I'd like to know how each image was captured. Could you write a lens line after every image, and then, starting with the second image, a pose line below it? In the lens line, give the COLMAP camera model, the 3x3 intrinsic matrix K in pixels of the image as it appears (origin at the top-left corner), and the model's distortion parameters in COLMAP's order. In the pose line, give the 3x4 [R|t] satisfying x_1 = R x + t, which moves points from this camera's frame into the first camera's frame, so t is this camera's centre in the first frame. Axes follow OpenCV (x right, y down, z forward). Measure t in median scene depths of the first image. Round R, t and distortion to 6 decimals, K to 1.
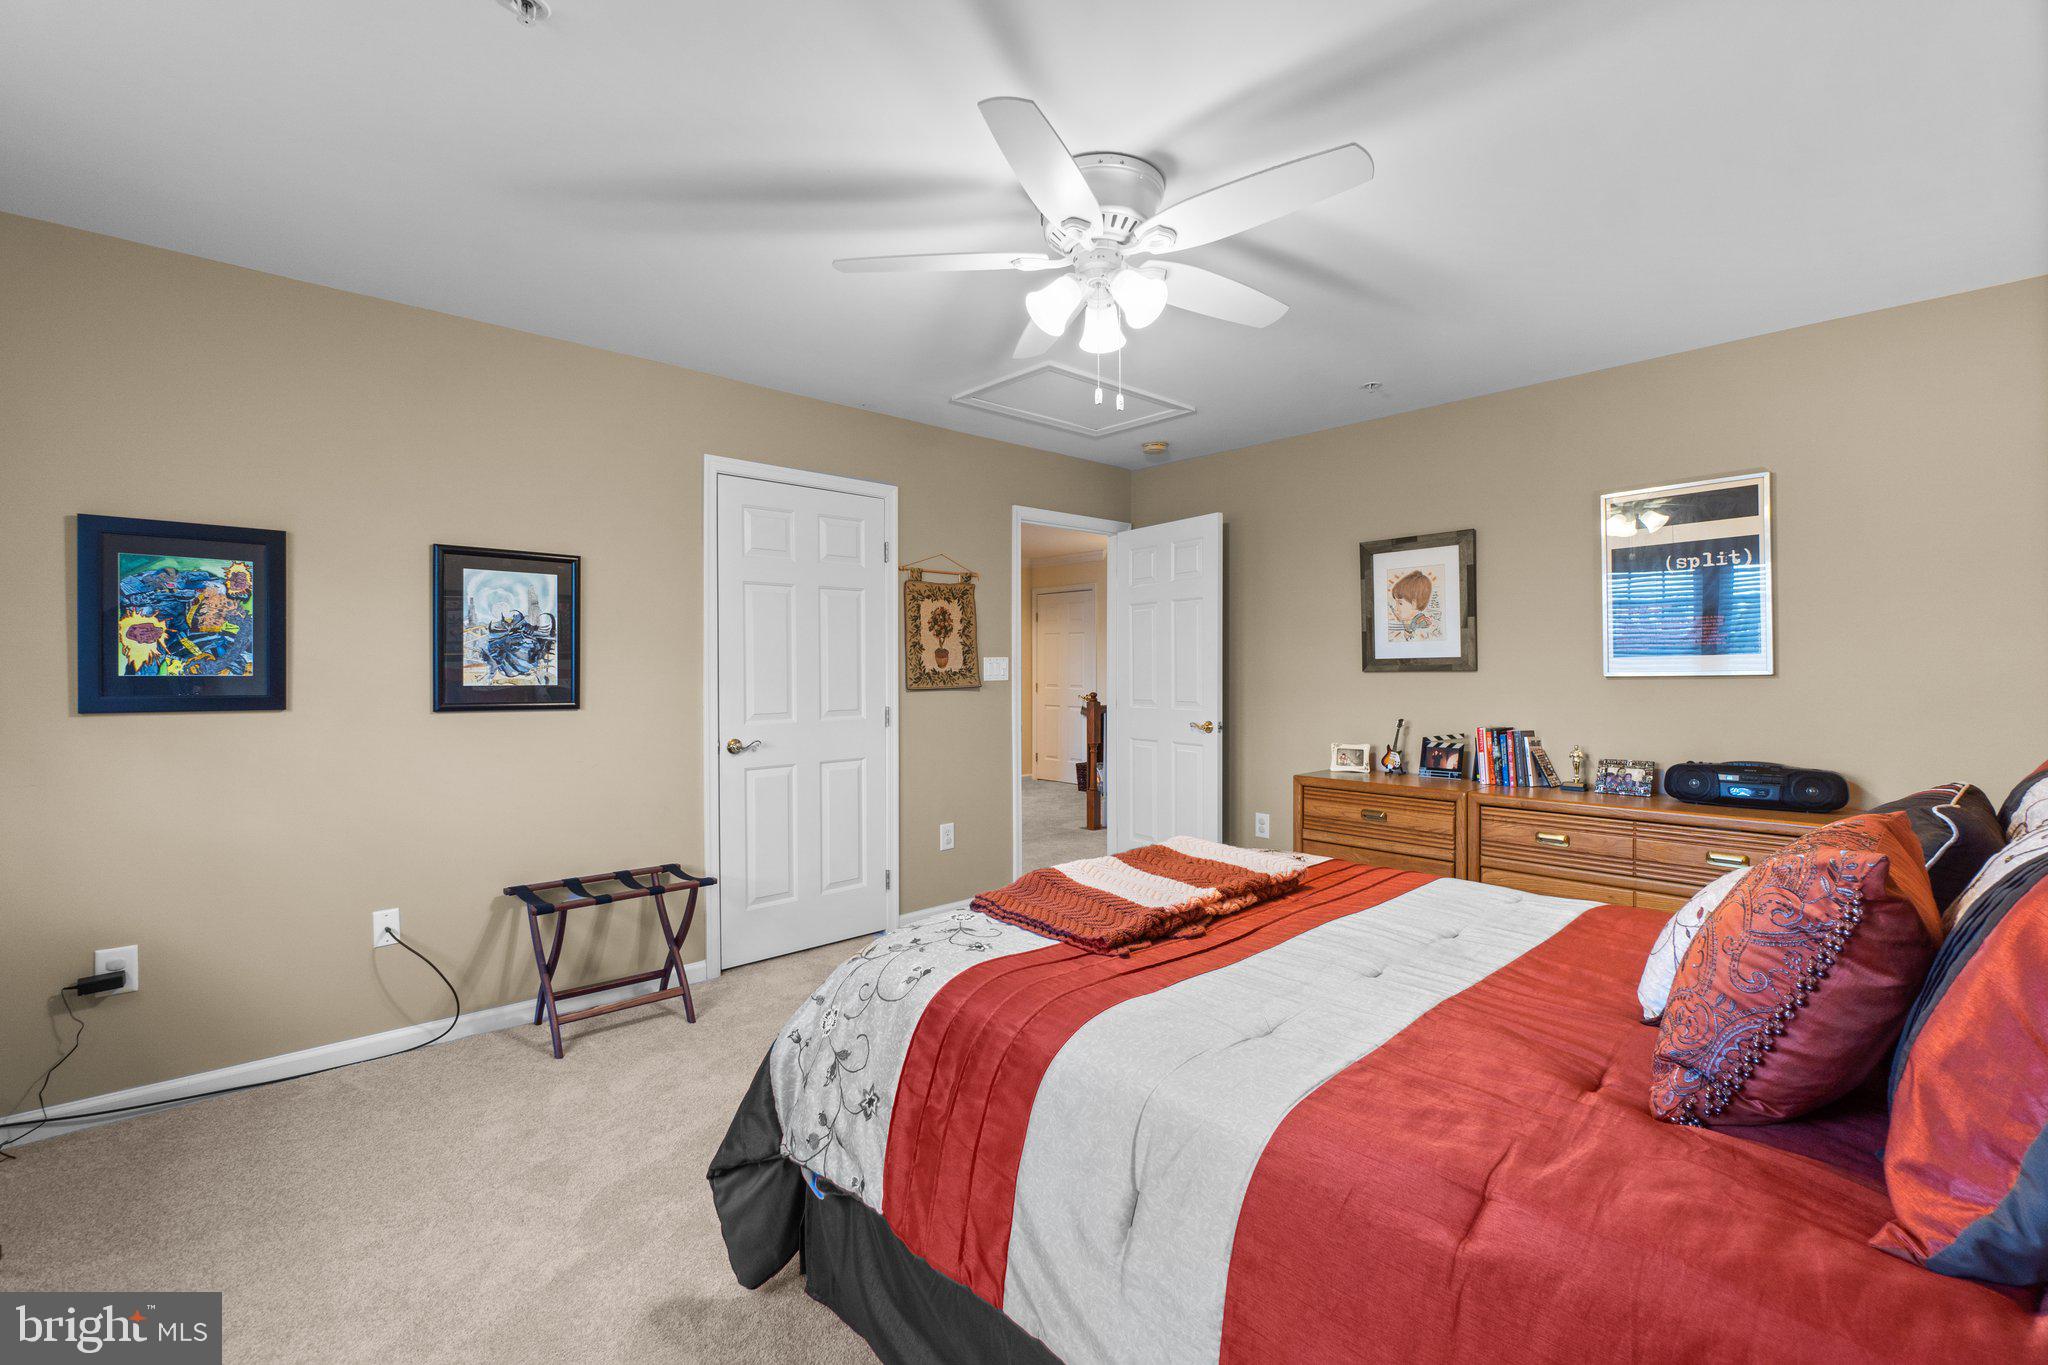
lens RADIAL K [[884.0, 0, 1010.7], [0, 884.0, 680.6], [0, 0, 1]] dist [-0.006020, 0.002126]
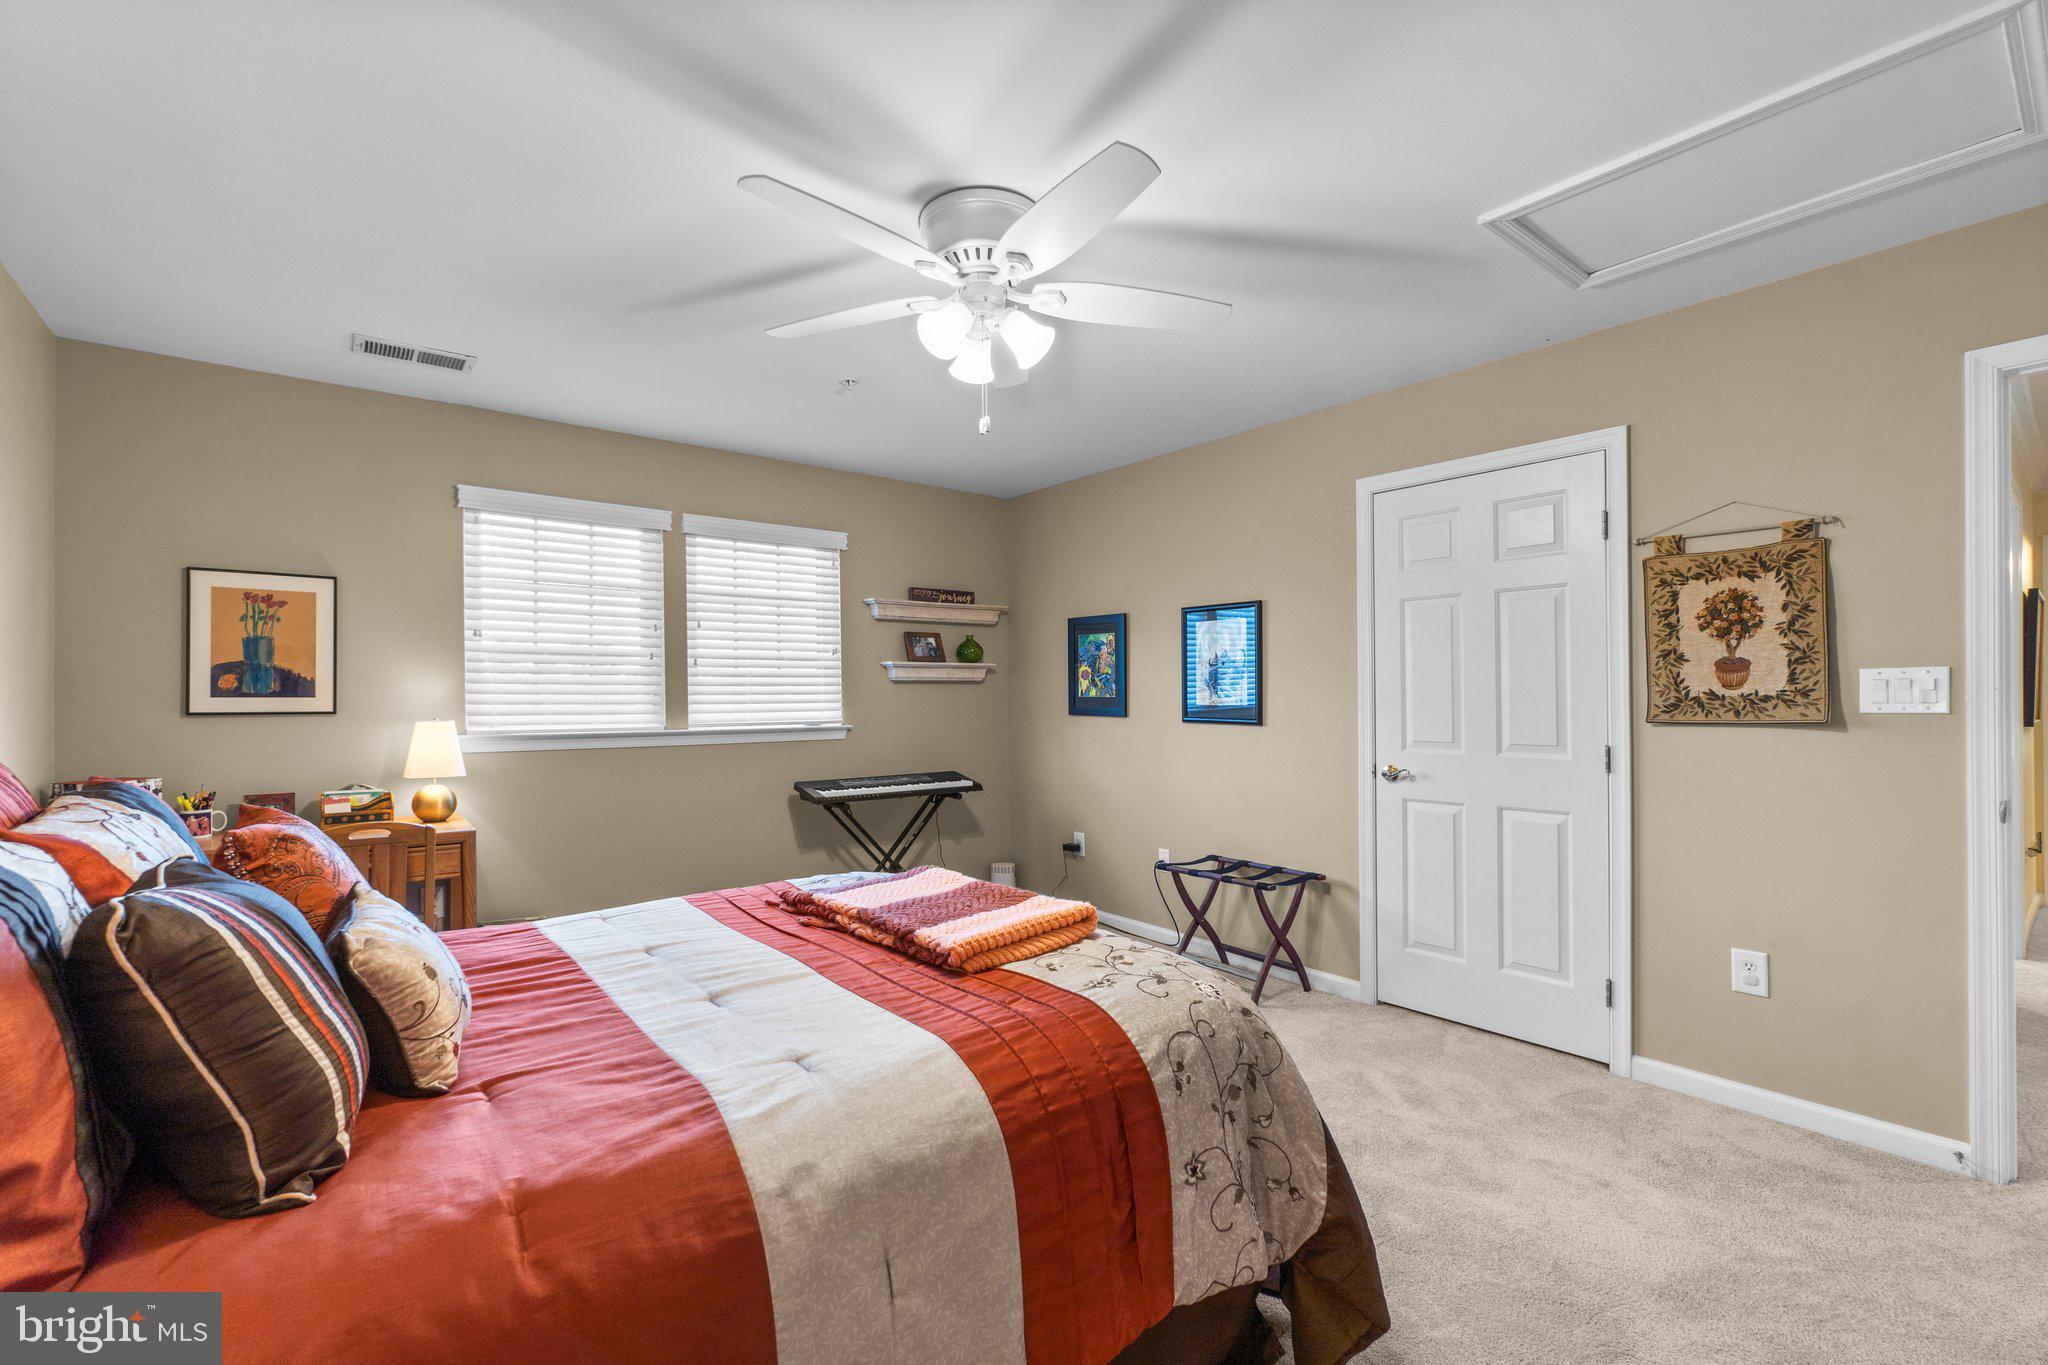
lens RADIAL K [[884.0, 0, 1010.1], [0, 884.0, 686.0], [0, 0, 1]] dist [-0.006020, 0.002126]
pose [[-0.065474, -0.003467, -0.997848, 0.585319], [-0.003708, 0.999988, -0.003231, -0.013323], [0.997847, 0.003488, -0.065486, 0.570179]]
